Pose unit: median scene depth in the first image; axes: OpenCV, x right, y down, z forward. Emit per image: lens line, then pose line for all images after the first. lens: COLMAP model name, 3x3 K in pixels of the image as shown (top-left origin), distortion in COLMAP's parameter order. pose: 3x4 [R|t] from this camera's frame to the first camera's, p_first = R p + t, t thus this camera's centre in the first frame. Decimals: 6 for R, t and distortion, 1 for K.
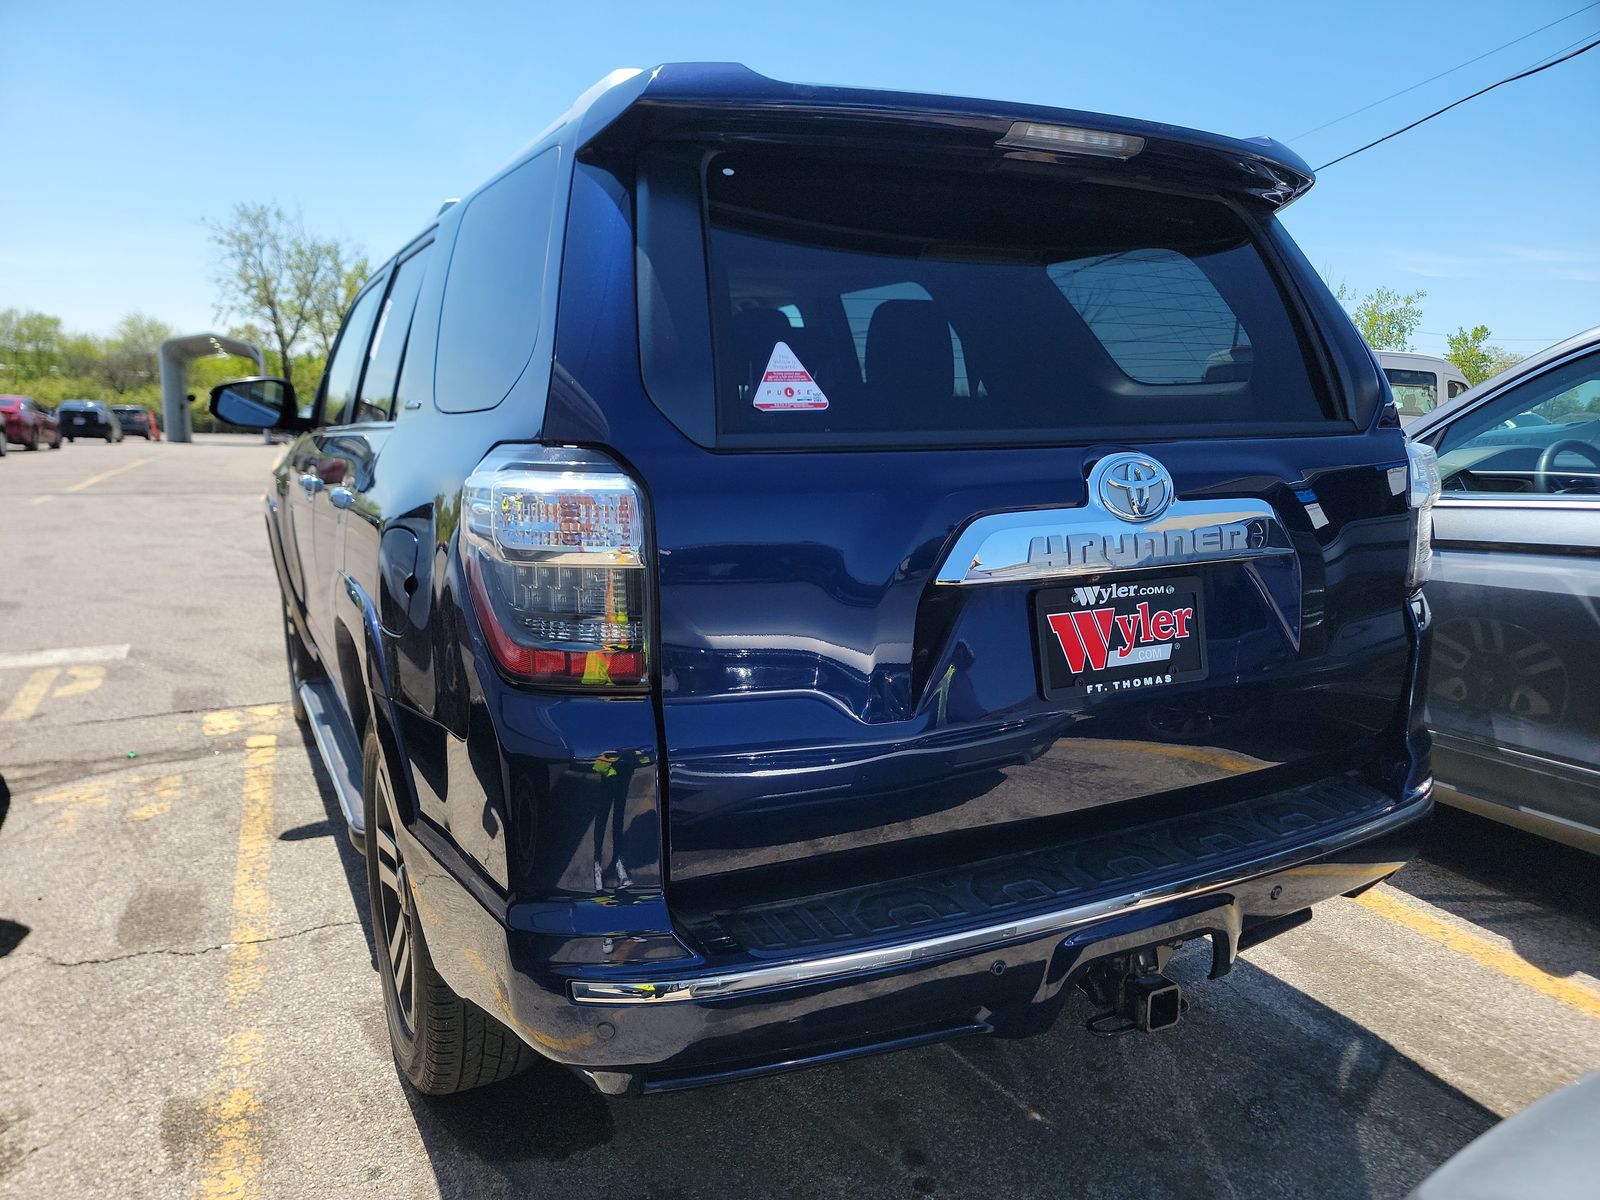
lens RADIAL K [[1121.7, 0, 790.2], [0, 1121.7, 616.0], [0, 0, 1]] dist [0.071068, -0.068708]
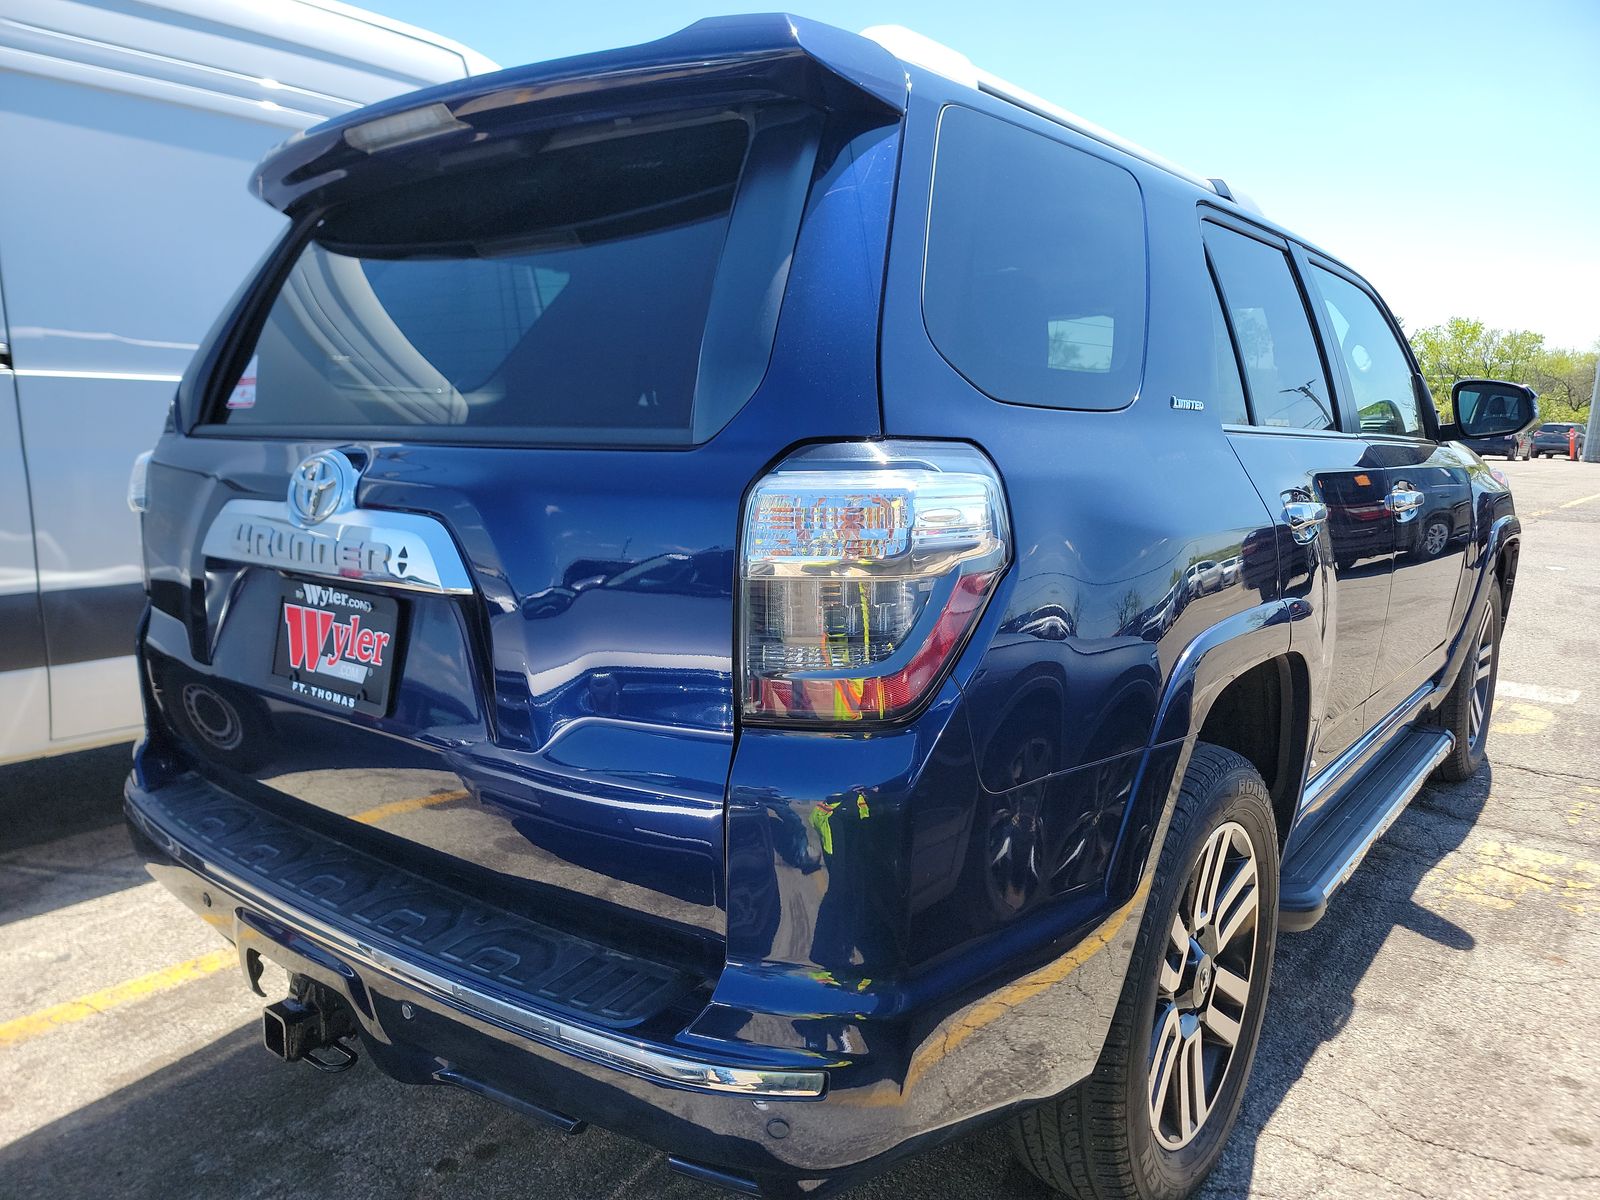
lens RADIAL K [[1121.7, 0, 790.2], [0, 1121.7, 616.0], [0, 0, 1]] dist [0.071068, -0.068708]
pose [[0.399556, 0.154396, -0.903613, 0.988040], [-0.167944, 0.981360, 0.093420, -0.120630], [0.901193, 0.114430, 0.418038, 0.715672]]
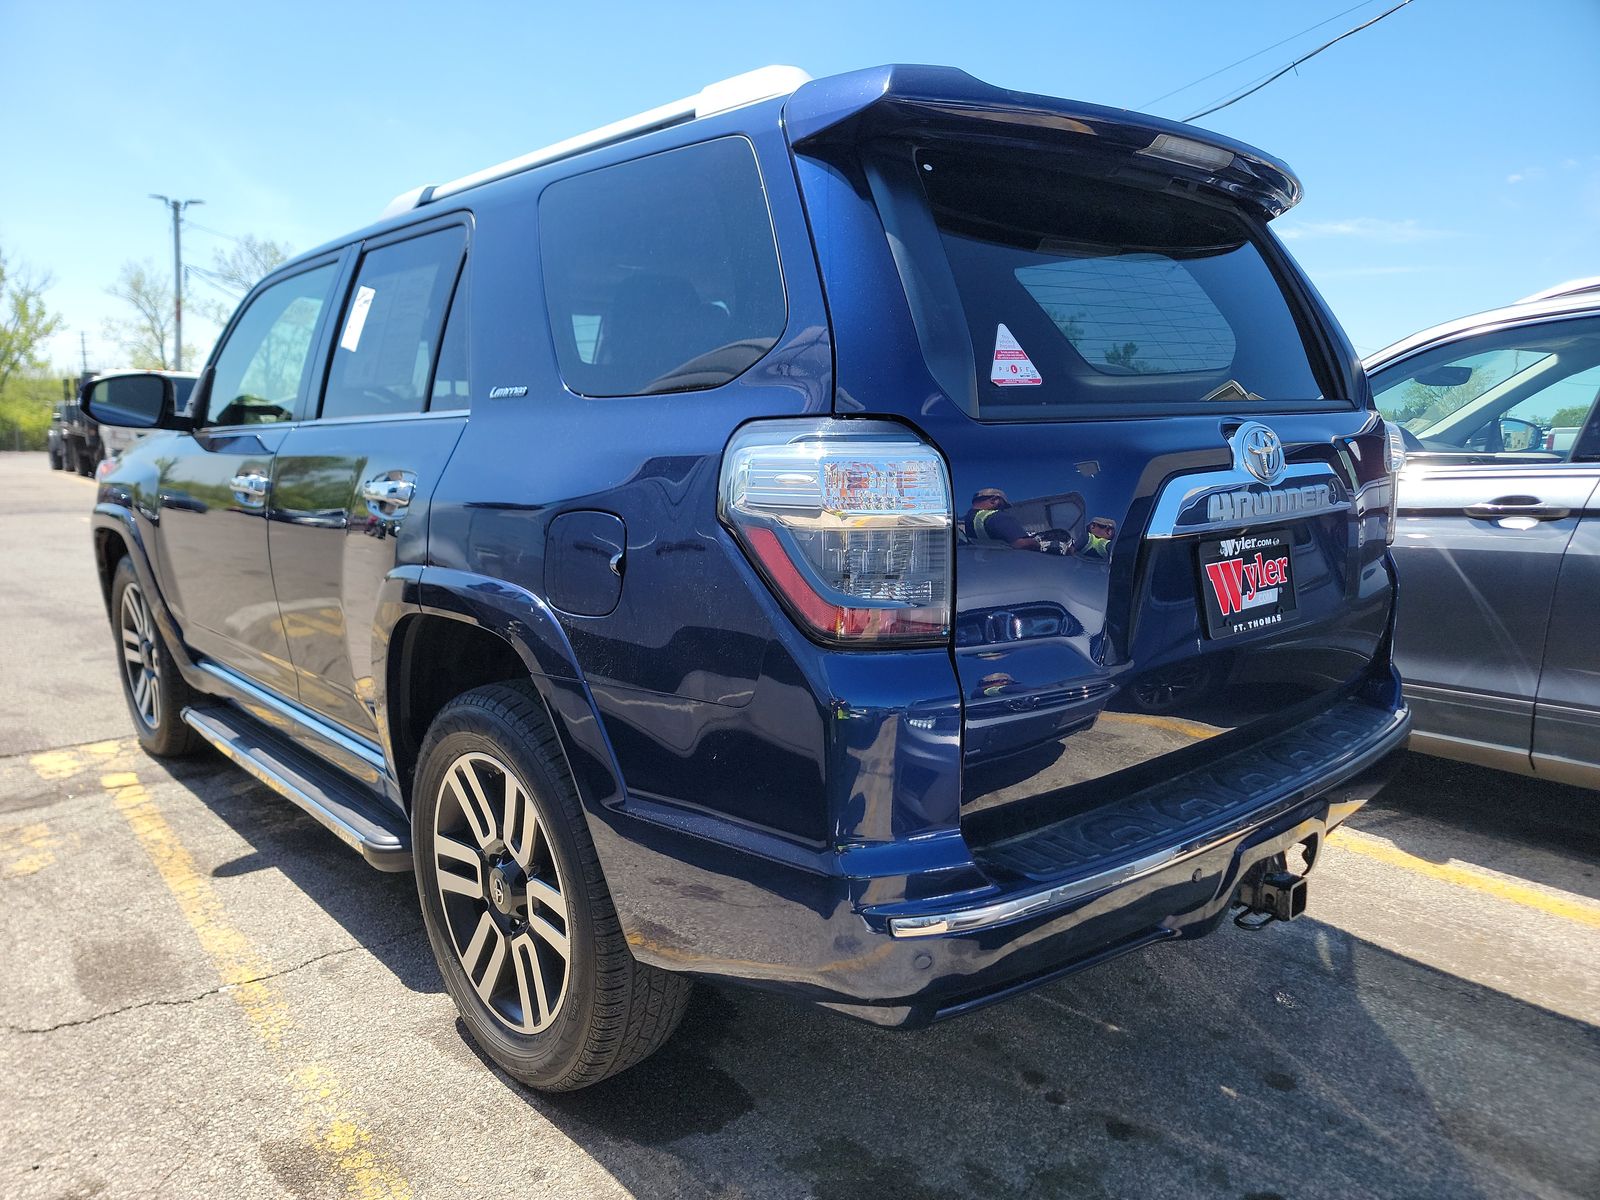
lens RADIAL K [[1121.7, 0, 790.2], [0, 1121.7, 616.0], [0, 0, 1]] dist [0.071068, -0.068708]
pose [[0.967593, -0.052604, 0.246975, -0.339272], [0.054380, 0.998520, -0.000373, 0.020344], [-0.246590, 0.013791, 0.969022, -0.005670]]
